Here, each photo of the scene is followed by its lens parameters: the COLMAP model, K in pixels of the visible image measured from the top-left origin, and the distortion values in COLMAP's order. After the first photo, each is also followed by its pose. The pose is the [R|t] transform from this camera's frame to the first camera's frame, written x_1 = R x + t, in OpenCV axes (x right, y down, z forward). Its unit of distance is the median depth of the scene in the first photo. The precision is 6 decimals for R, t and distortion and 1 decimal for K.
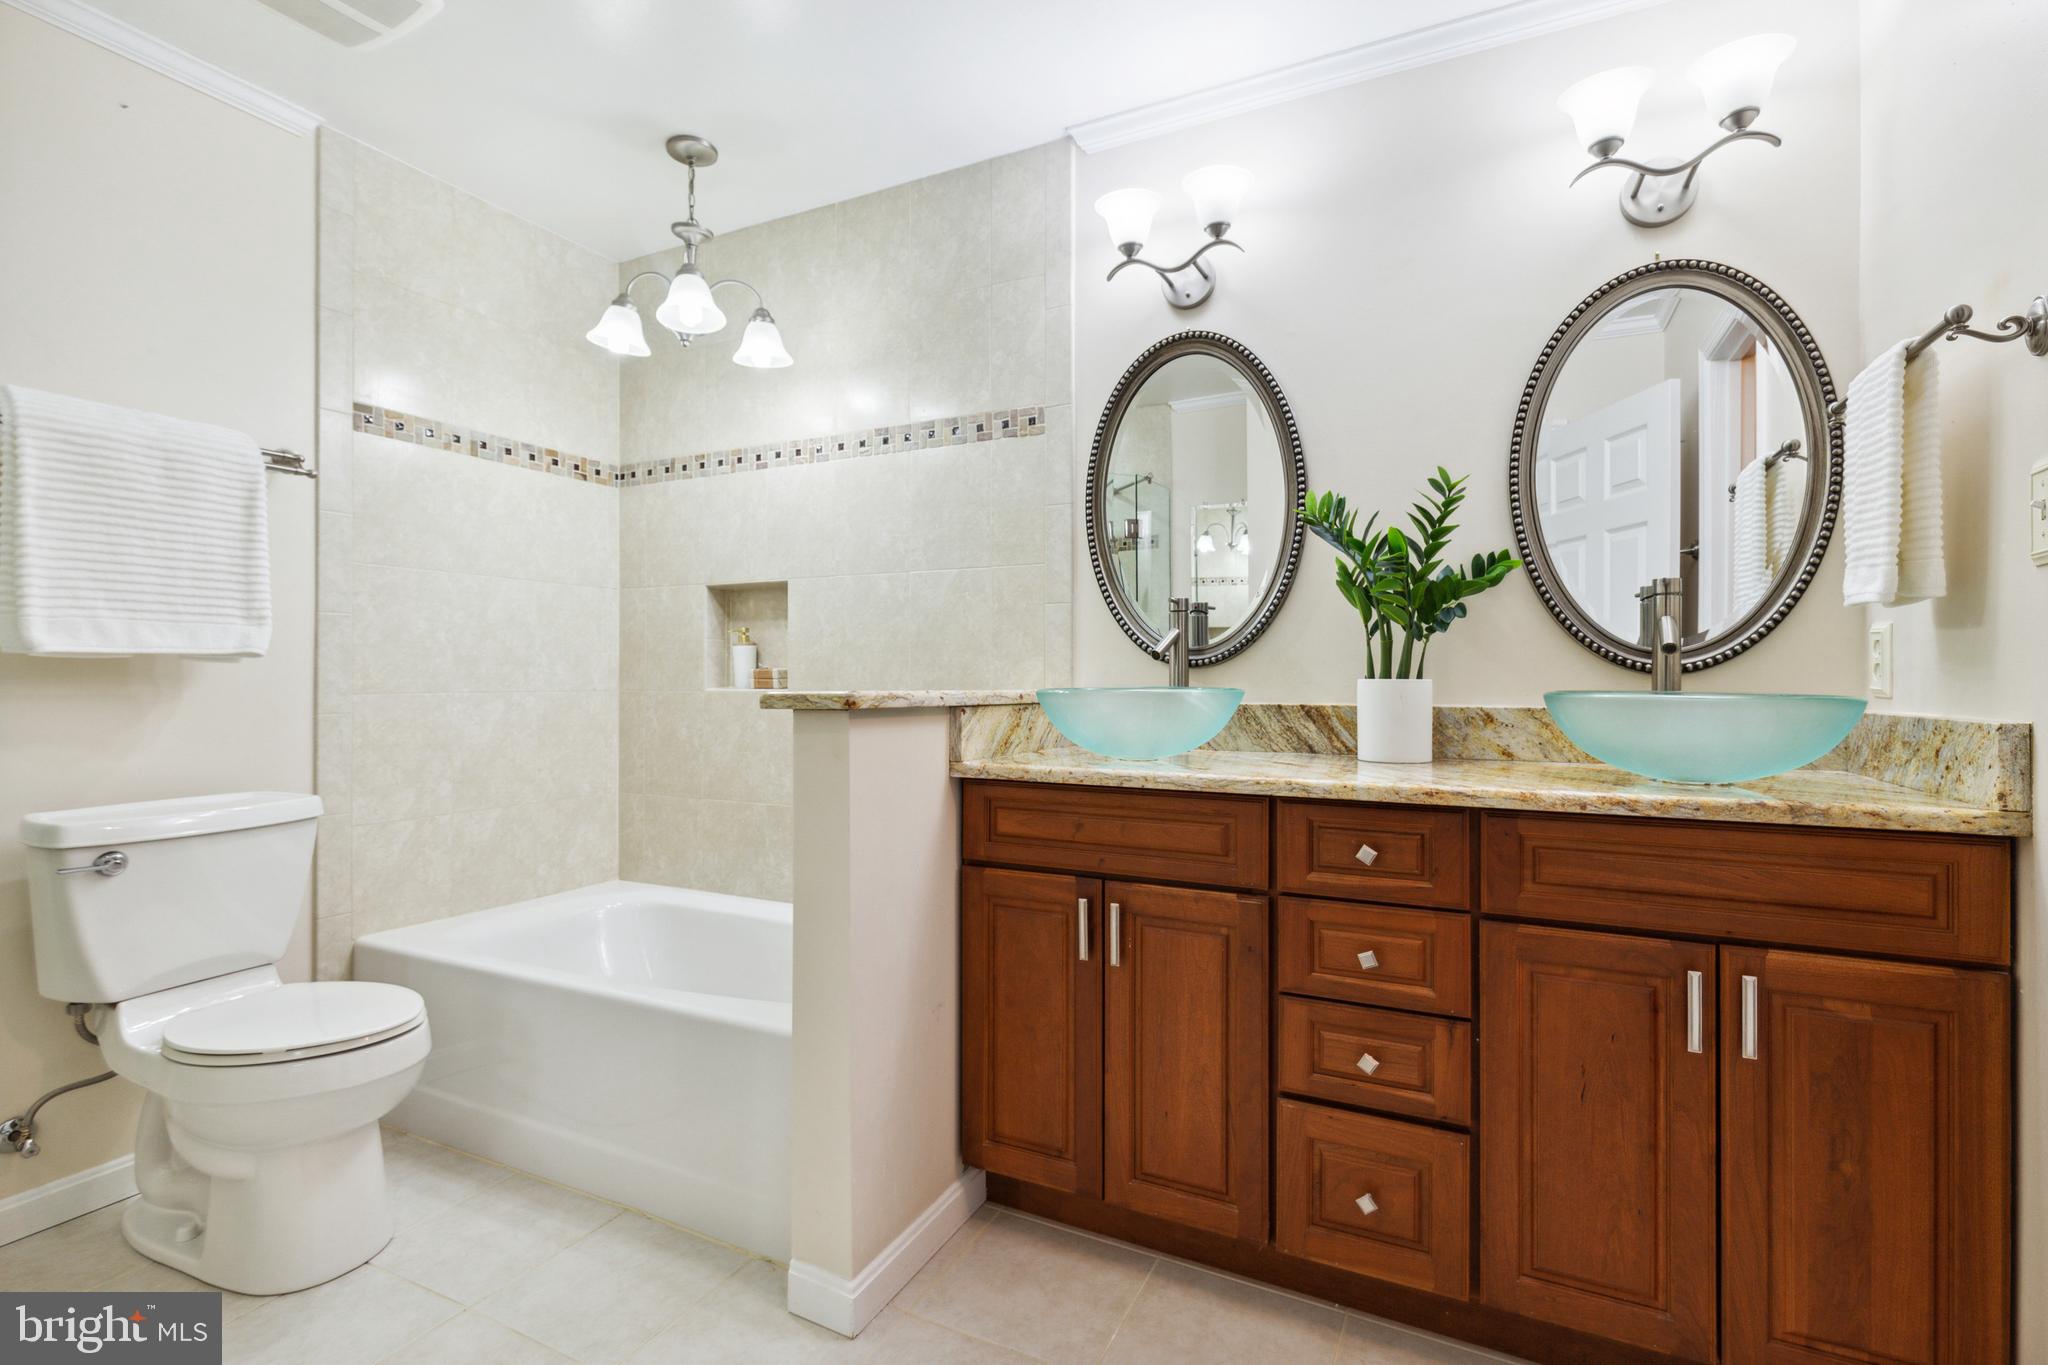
lens RADIAL K [[943.2, 0, 1037.7], [0, 943.2, 680.3], [0, 0, 1]] dist [0.004605, -0.001380]
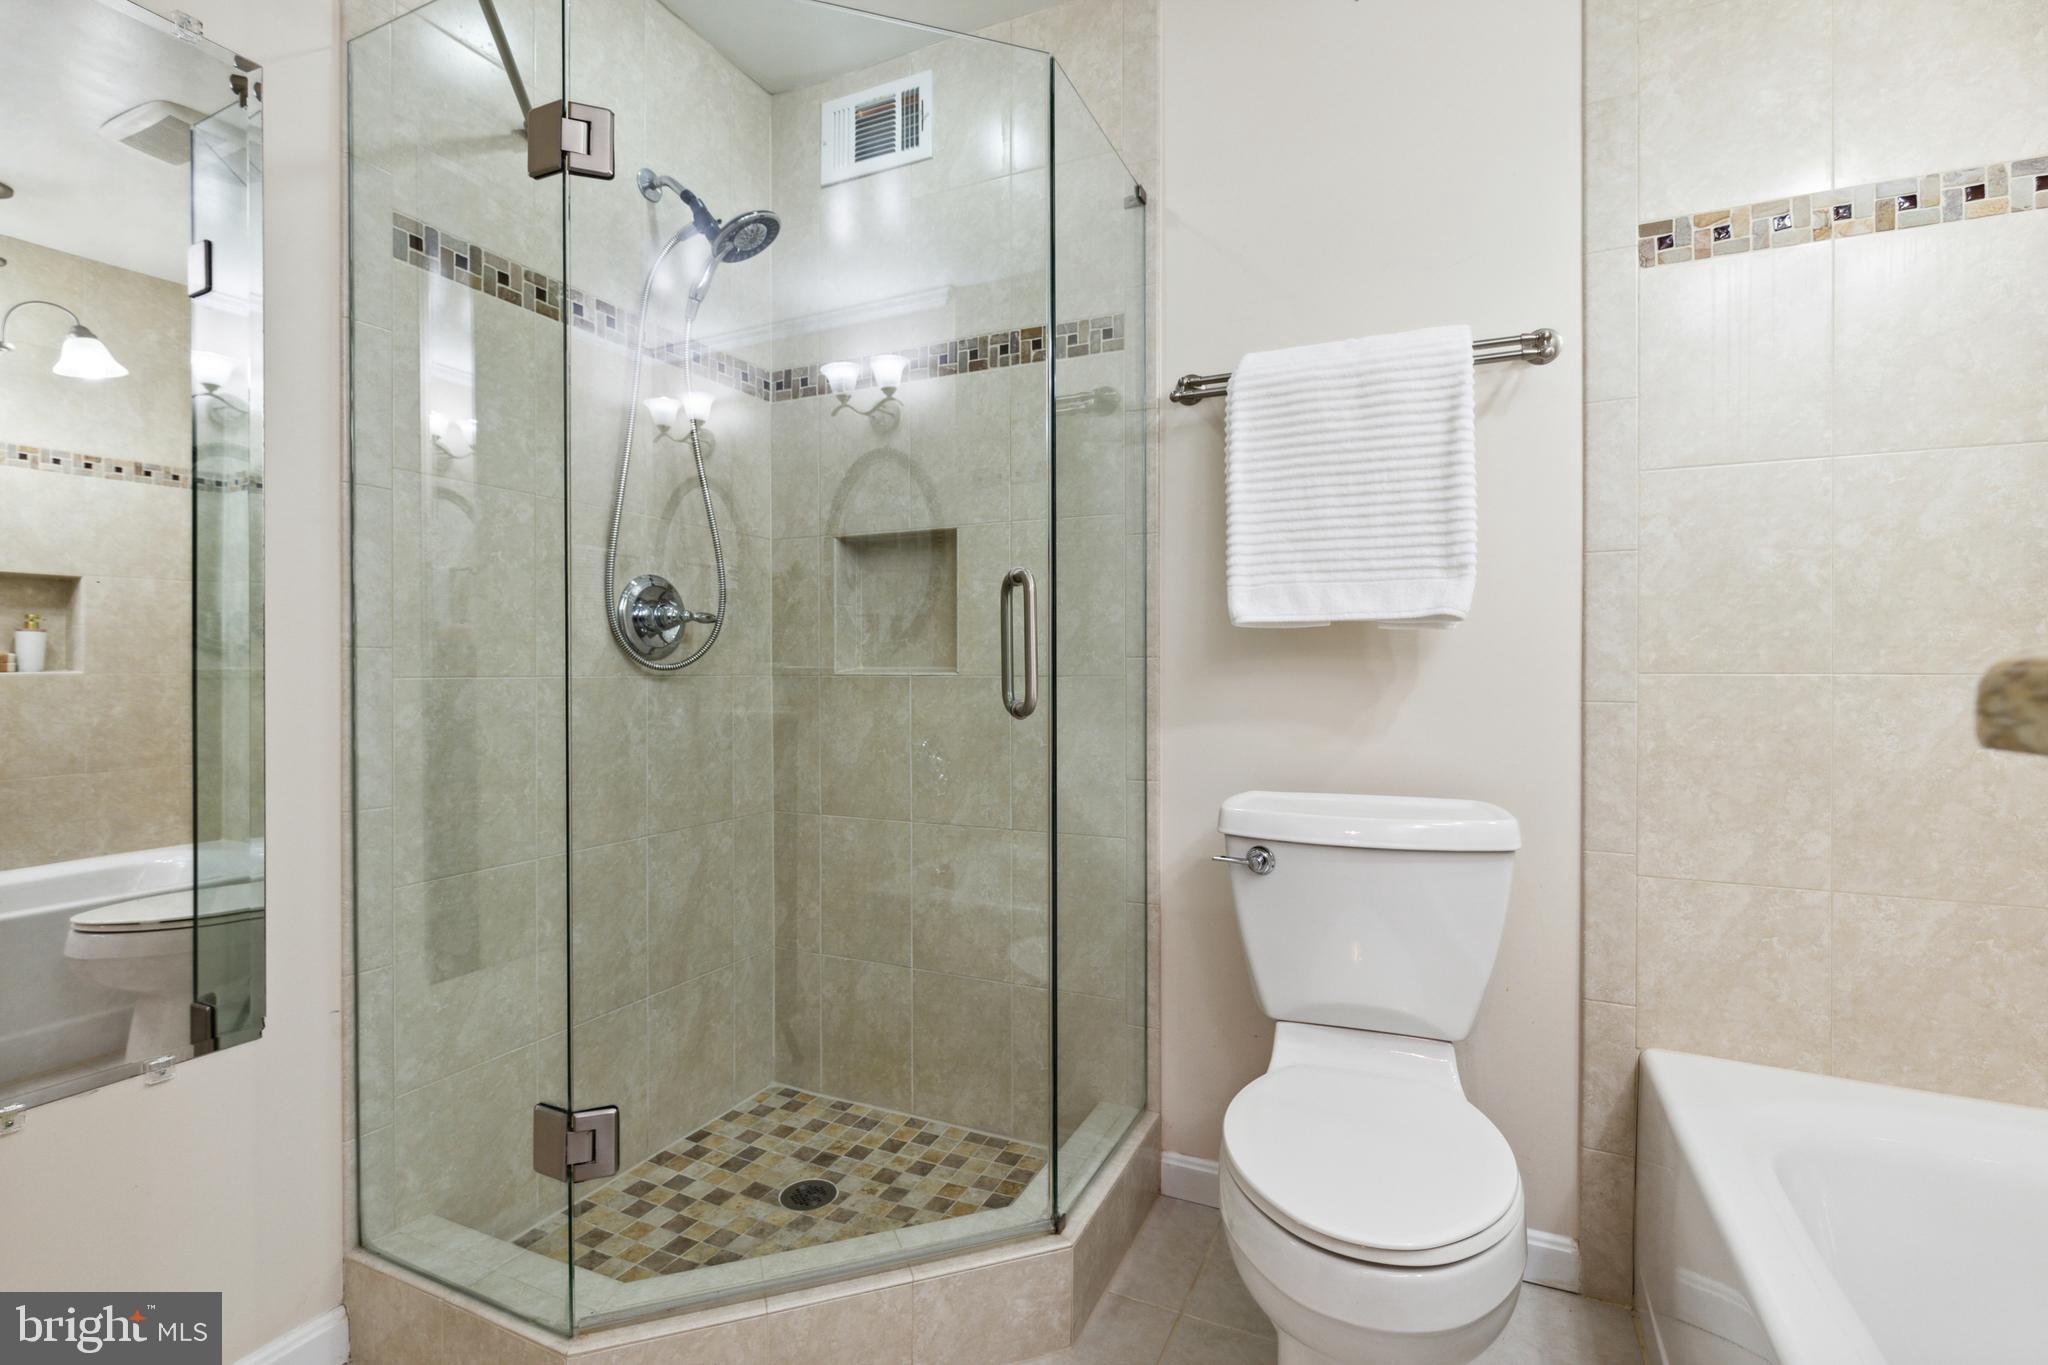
lens RADIAL K [[943.2, 0, 1024.3], [0, 943.2, 668.7], [0, 0, 1]] dist [0.004605, -0.001380]
pose [[0.022990, 0.000785, -0.999735, -0.110293], [-0.000956, 0.999999, 0.000763, 0.015371], [0.999735, 0.000938, 0.022990, 0.749731]]
